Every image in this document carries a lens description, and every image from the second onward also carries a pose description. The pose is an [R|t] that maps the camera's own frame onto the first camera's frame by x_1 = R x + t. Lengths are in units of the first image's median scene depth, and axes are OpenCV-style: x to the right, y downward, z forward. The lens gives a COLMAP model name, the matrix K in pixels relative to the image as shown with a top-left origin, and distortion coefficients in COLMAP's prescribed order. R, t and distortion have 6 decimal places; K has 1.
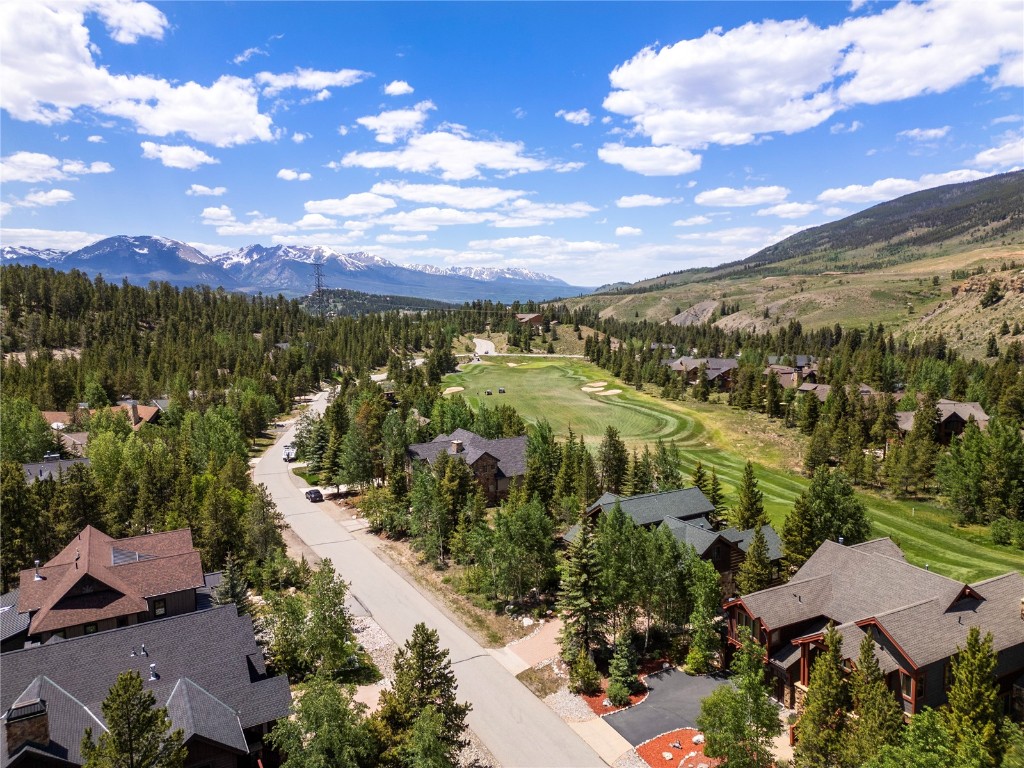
lens RADIAL K [[713.3, 0, 512.0], [0, 713.3, 384.0], [0, 0, 1]] dist [0.093198, -0.101103]
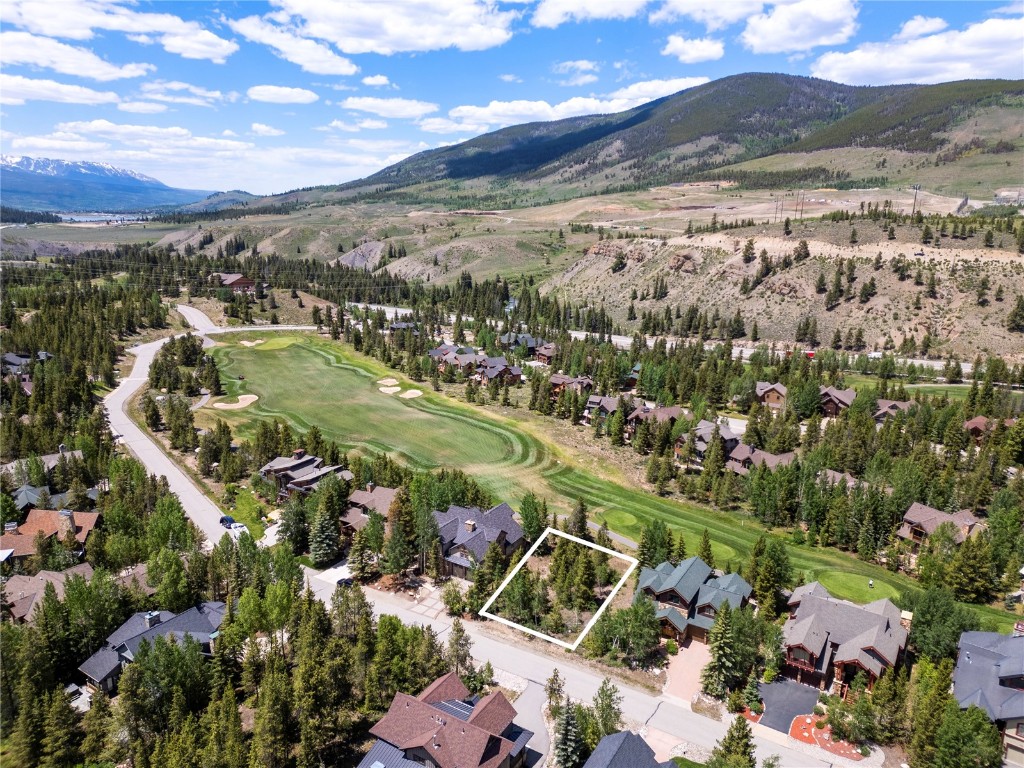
lens RADIAL K [[713.3, 0, 512.0], [0, 713.3, 384.0], [0, 0, 1]] dist [0.093198, -0.101103]
pose [[0.873383, -0.077447, 0.480837, -0.115308], [0.020606, 0.992268, 0.122394, -0.060317], [-0.486598, -0.096988, 0.868226, -0.023983]]
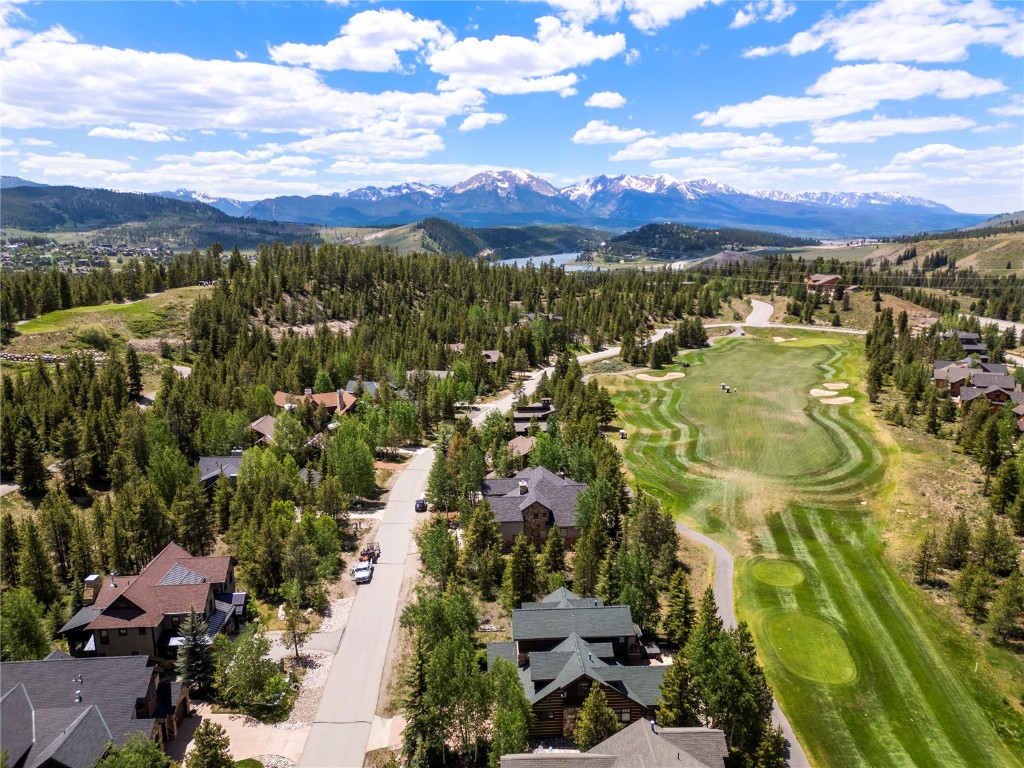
lens RADIAL K [[713.3, 0, 512.0], [0, 713.3, 384.0], [0, 0, 1]] dist [0.093198, -0.101103]
pose [[0.898886, 0.101516, -0.426261, 0.066761], [-0.061146, 0.992335, 0.107388, -0.034782], [0.433895, -0.070466, 0.898203, 0.005487]]
